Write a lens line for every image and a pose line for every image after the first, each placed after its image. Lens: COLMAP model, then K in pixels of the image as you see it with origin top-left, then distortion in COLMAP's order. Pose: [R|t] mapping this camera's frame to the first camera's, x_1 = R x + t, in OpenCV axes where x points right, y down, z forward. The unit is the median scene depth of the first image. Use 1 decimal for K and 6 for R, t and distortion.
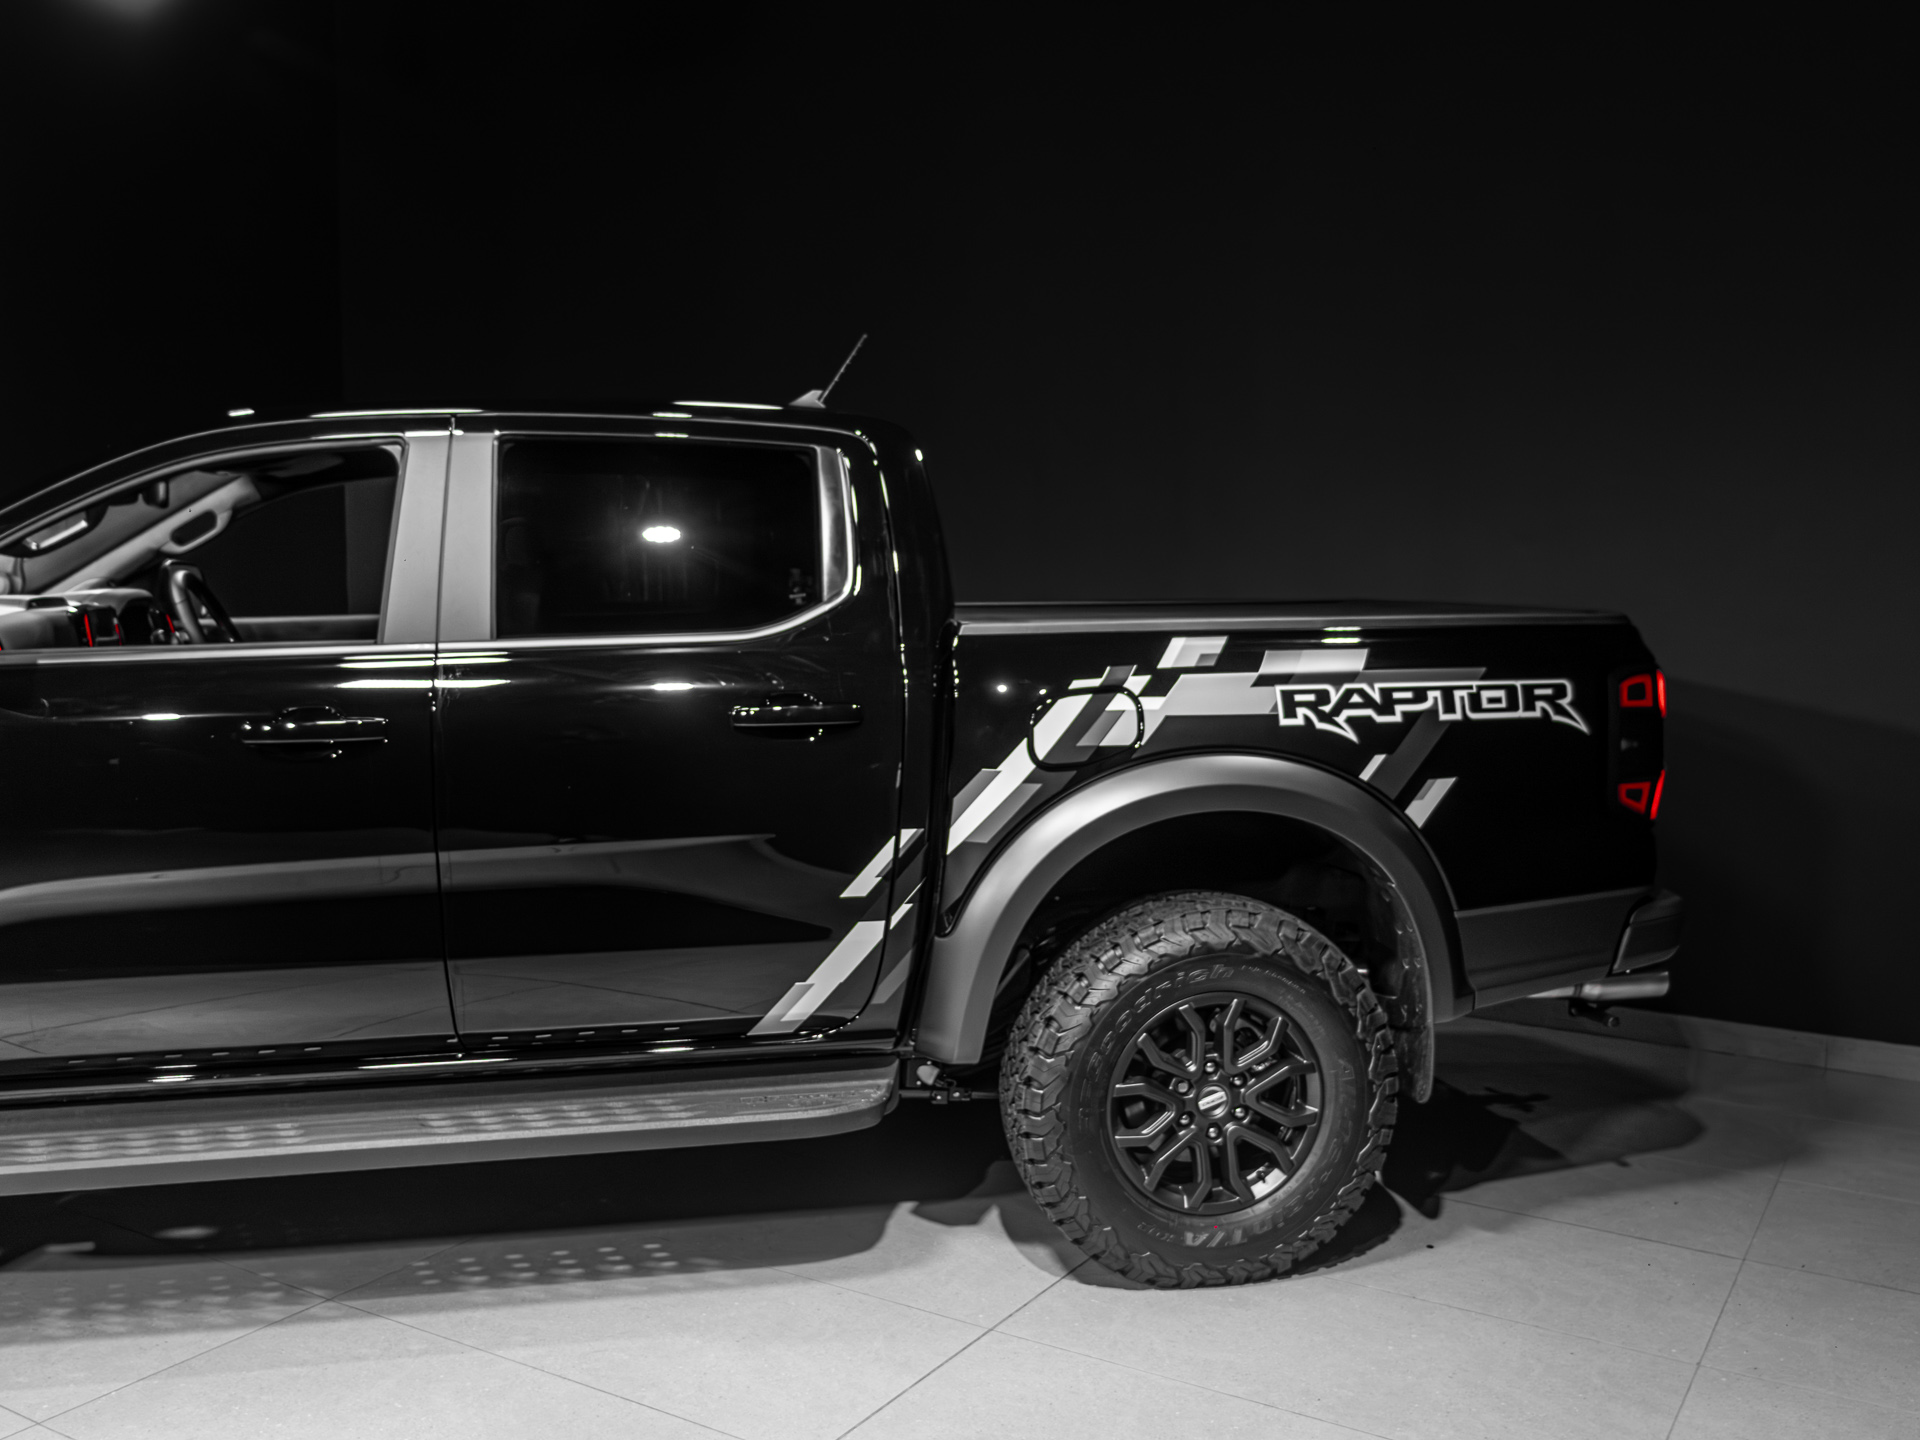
lens RADIAL K [[1715.1, 0, 962.1], [0, 1715.1, 745.6], [0, 0, 1]] dist [-0.000416, 0.008363]
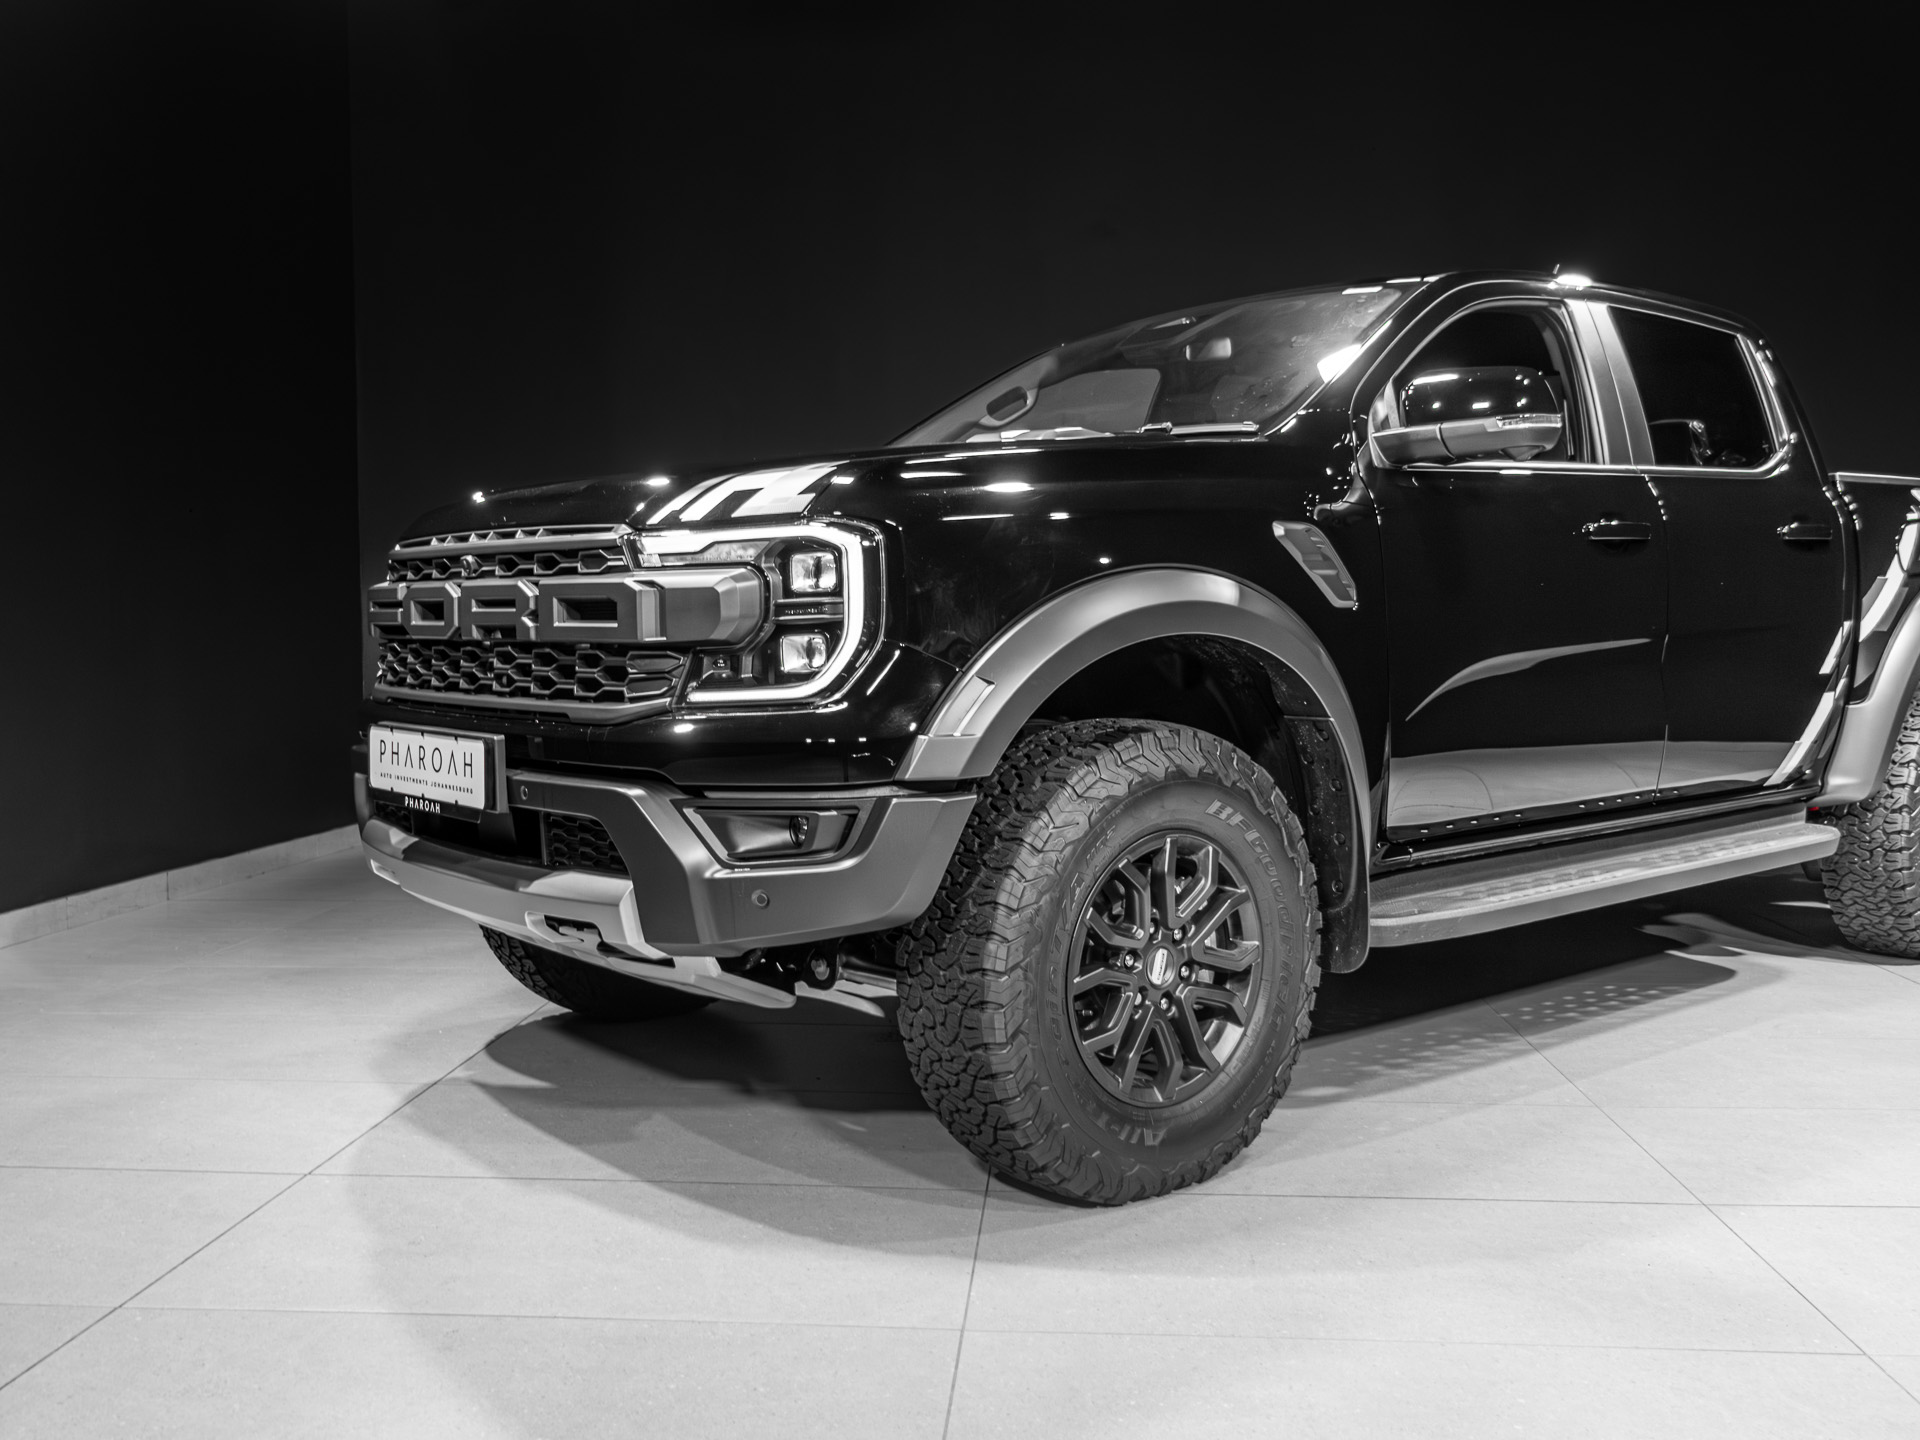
lens RADIAL K [[1728.5, 0, 937.6], [0, 1728.5, 730.7], [0, 0, 1]] dist [-0.004359, 0.003399]
pose [[0.890467, -0.041581, 0.453144, -1.222099], [0.058504, 0.998013, -0.023387, 0.118181], [-0.451271, 0.047336, 0.891131, 0.121994]]
